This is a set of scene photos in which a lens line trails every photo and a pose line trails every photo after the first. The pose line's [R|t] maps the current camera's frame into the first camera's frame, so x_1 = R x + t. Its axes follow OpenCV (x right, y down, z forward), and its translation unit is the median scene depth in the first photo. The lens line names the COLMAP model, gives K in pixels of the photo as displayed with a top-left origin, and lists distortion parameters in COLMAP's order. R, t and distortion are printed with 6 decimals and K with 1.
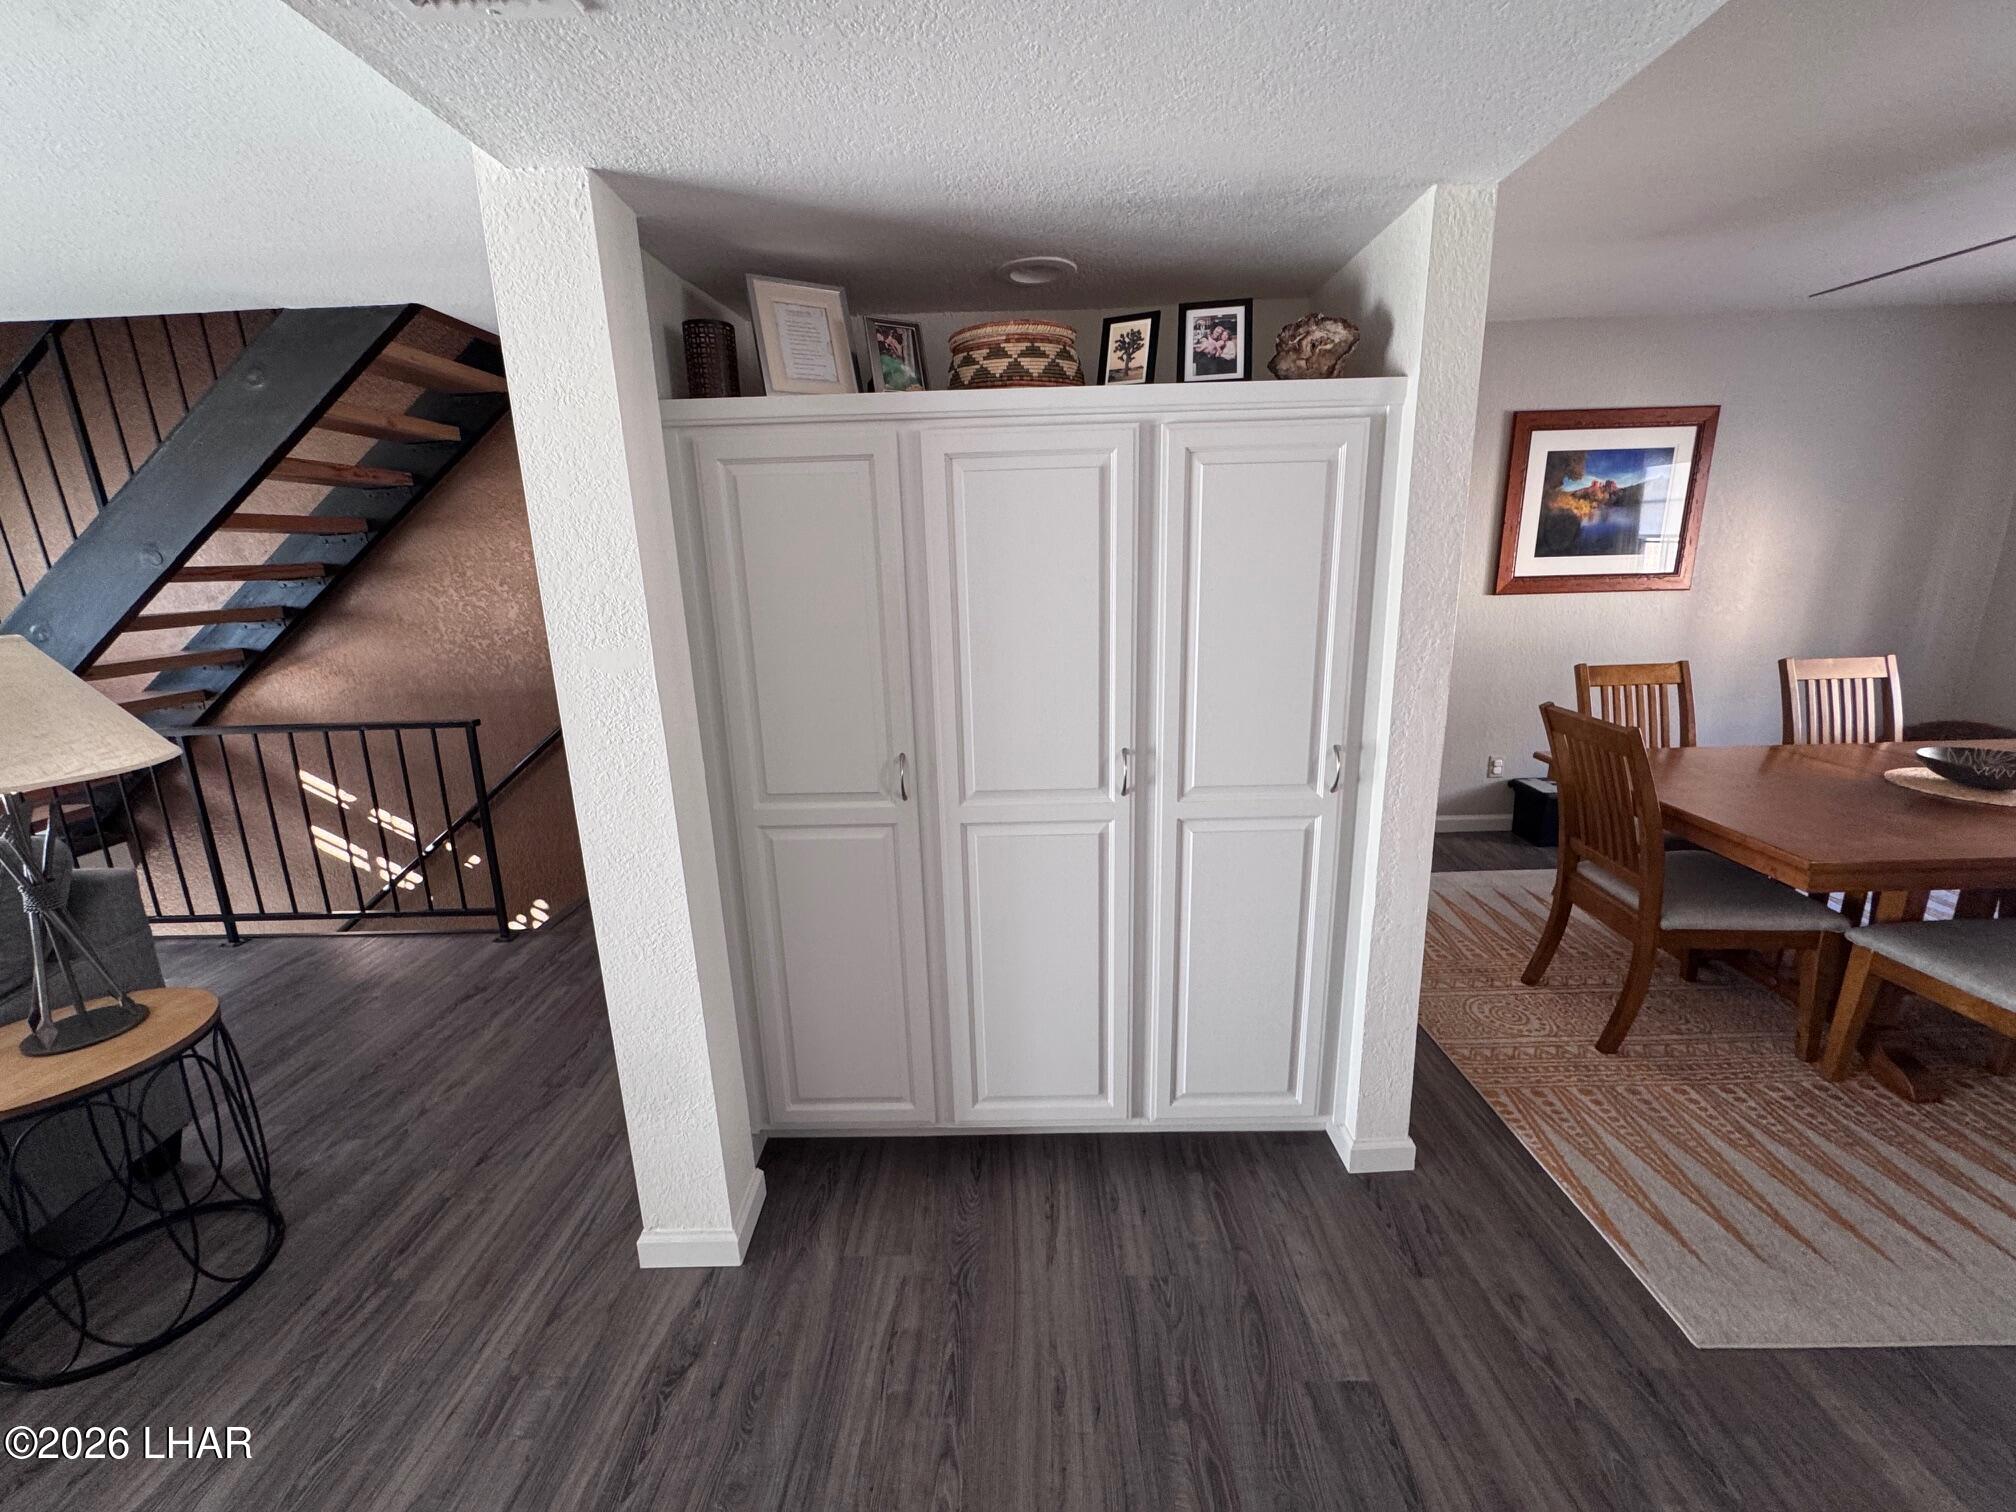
lens RADIAL K [[803.9, 0, 1008.0], [0, 803.9, 756.0], [0, 0, 1]] dist [-0.001842, -0.000004]
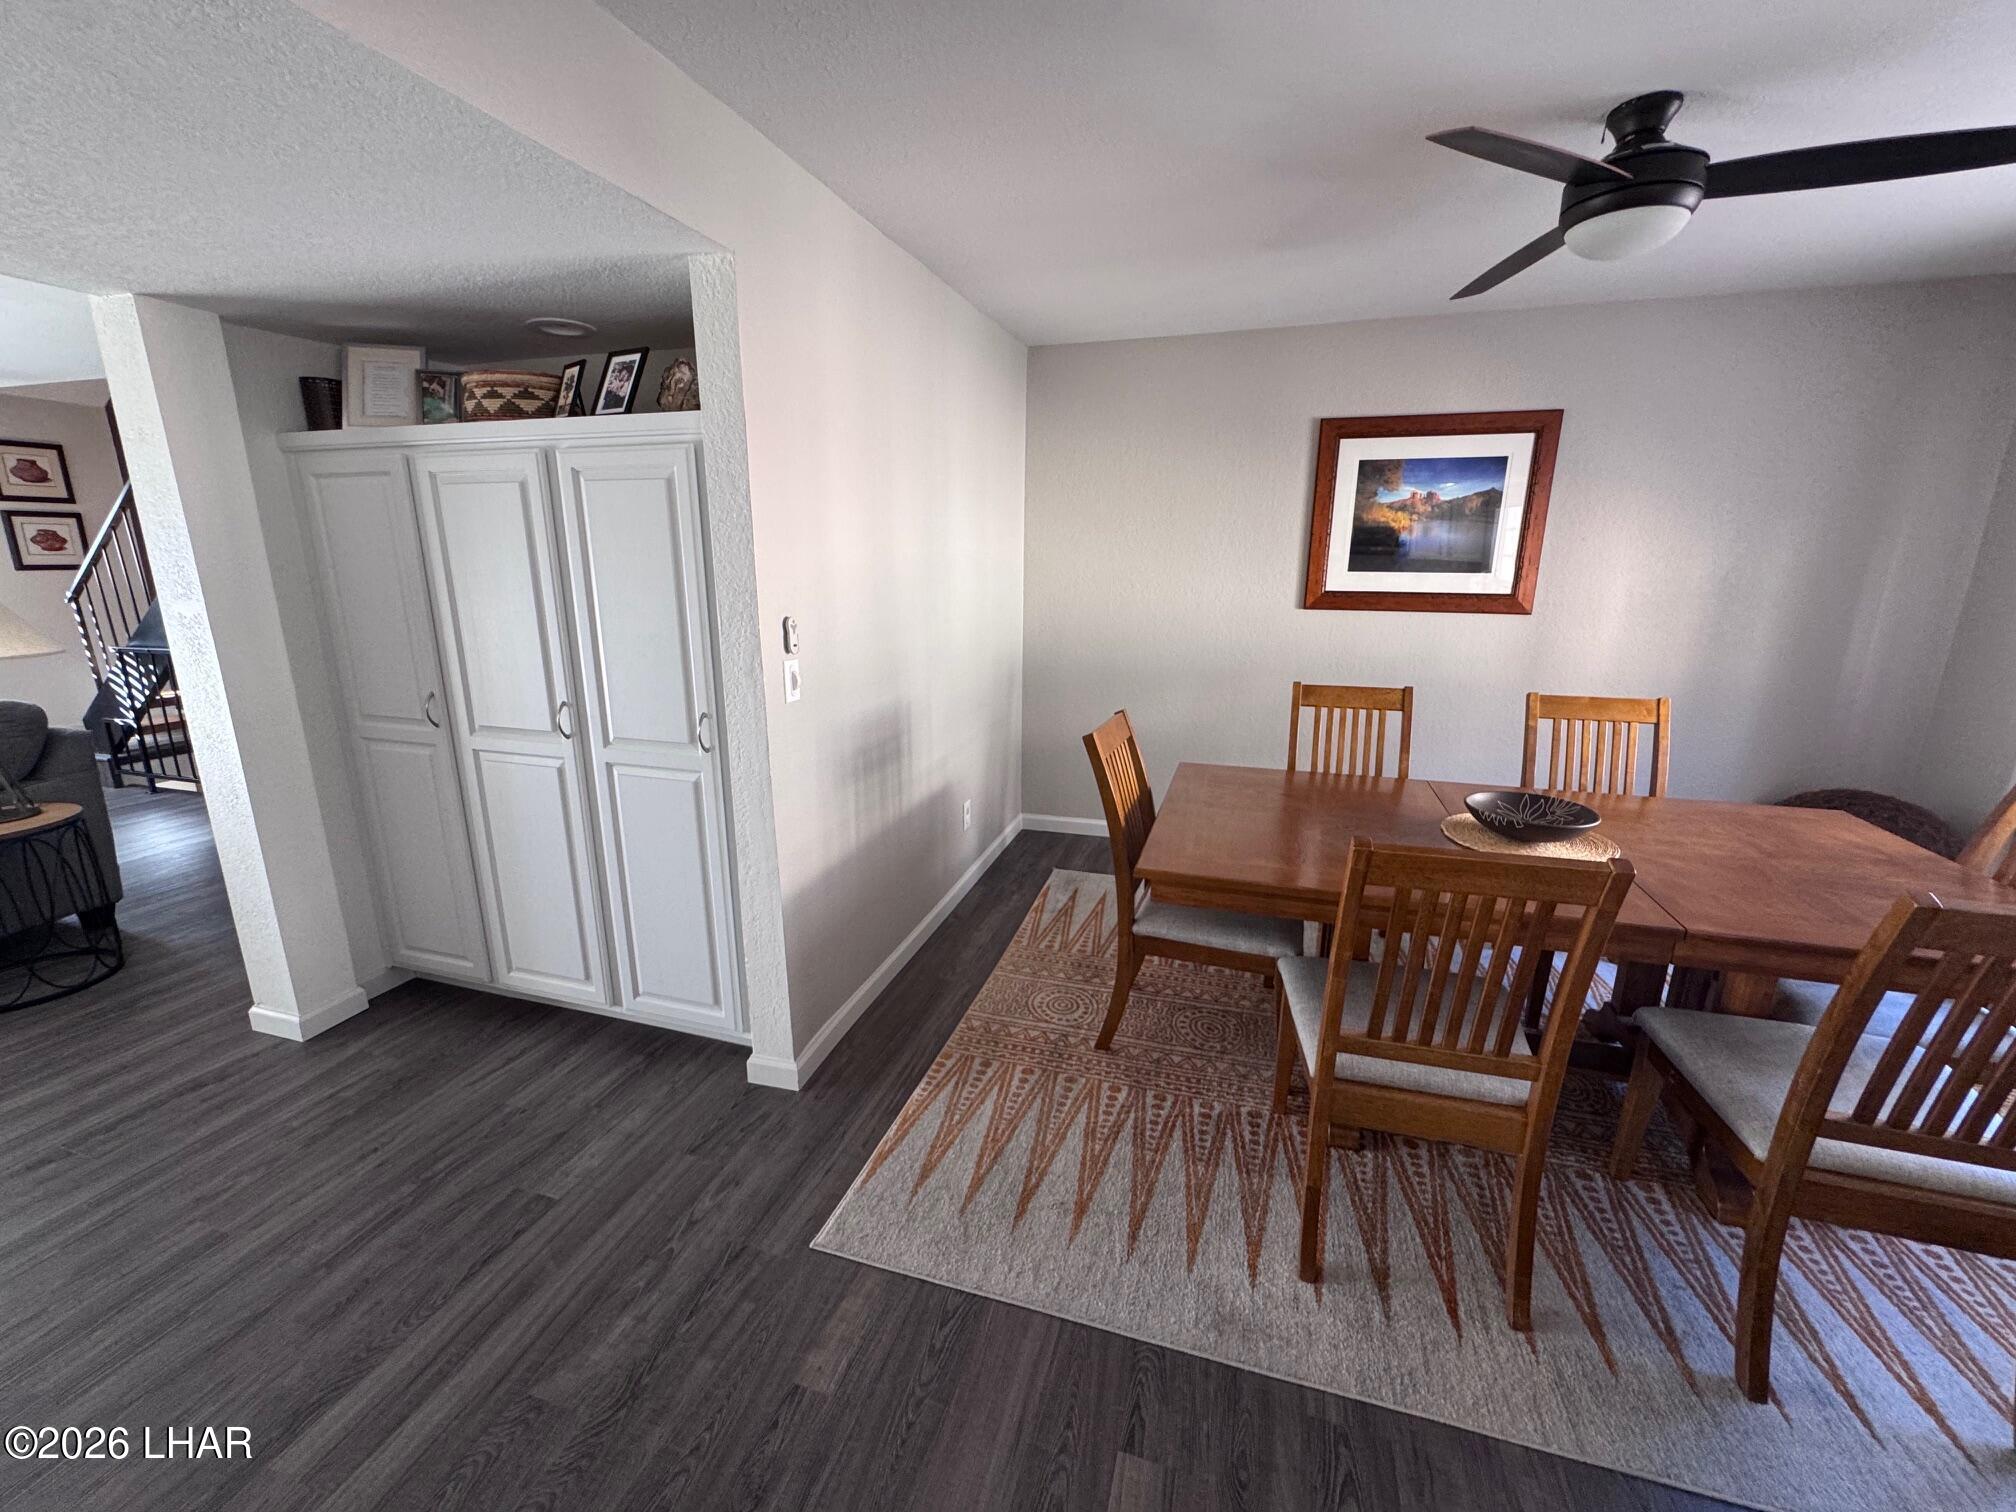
lens RADIAL K [[803.9, 0, 1008.0], [0, 803.9, 756.0], [0, 0, 1]] dist [-0.001842, -0.000004]
pose [[0.959809, 0.099320, -0.262491, 1.084398], [-0.098251, 0.995013, 0.017228, -0.013800], [0.262893, 0.009255, 0.964781, -0.041652]]
